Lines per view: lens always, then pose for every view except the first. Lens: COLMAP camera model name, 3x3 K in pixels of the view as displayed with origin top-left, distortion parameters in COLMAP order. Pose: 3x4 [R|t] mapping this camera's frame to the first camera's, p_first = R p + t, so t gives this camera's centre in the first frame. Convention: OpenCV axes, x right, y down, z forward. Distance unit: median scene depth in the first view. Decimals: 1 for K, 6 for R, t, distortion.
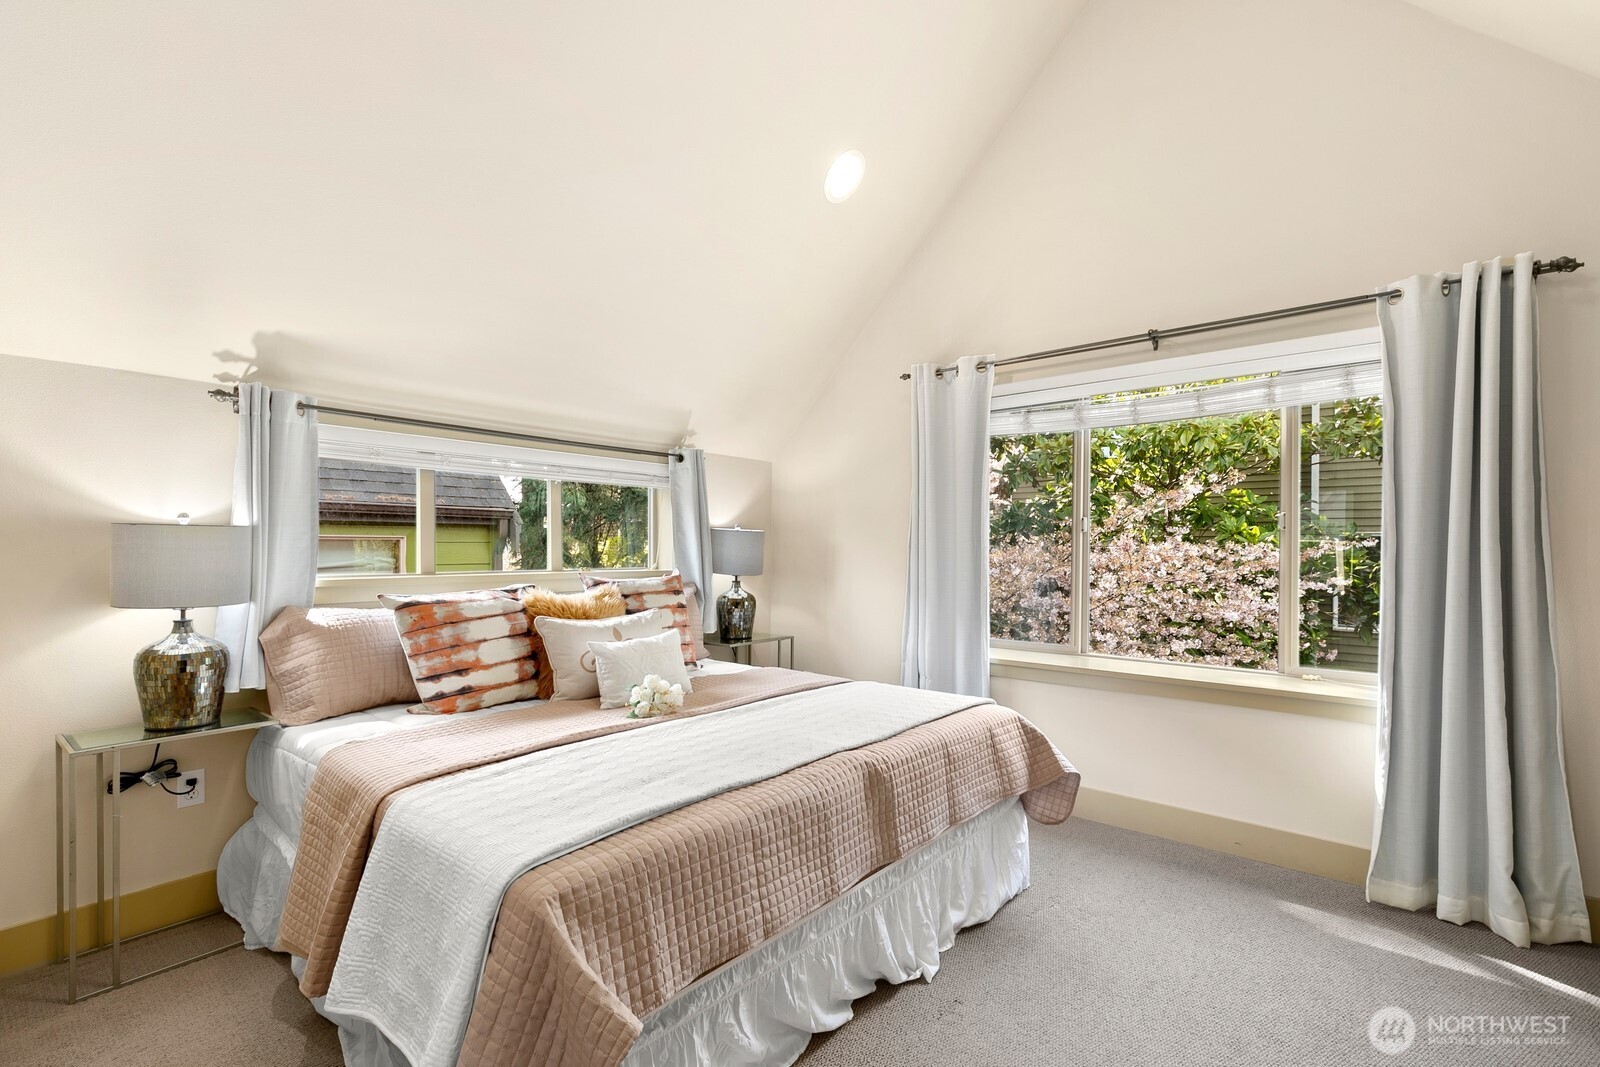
lens RADIAL K [[716.6, 0, 795.6], [0, 716.6, 537.1], [0, 0, 1]] dist [0.003150, -0.000220]
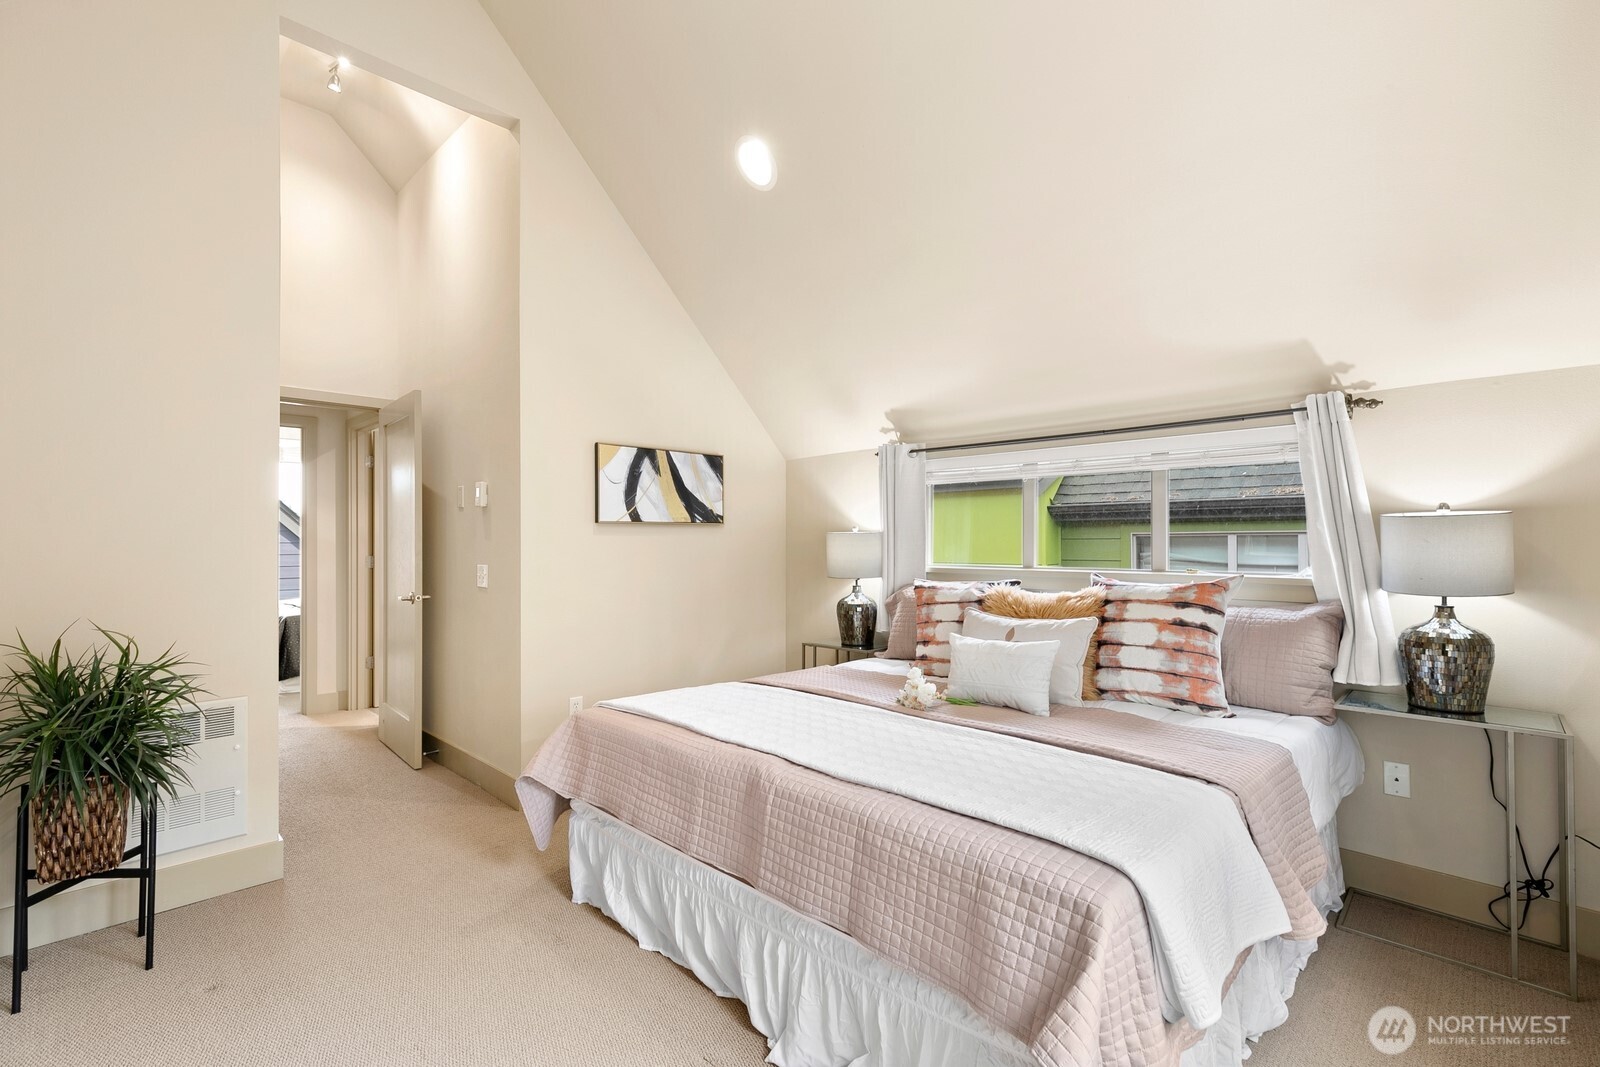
lens RADIAL K [[716.6, 0, 795.6], [0, 716.6, 537.1], [0, 0, 1]] dist [0.003150, -0.000220]
pose [[-0.049896, -0.005879, -0.998737, 0.612506], [0.012965, 0.999895, -0.006534, 0.005634], [0.998670, -0.013274, -0.049814, 0.639707]]
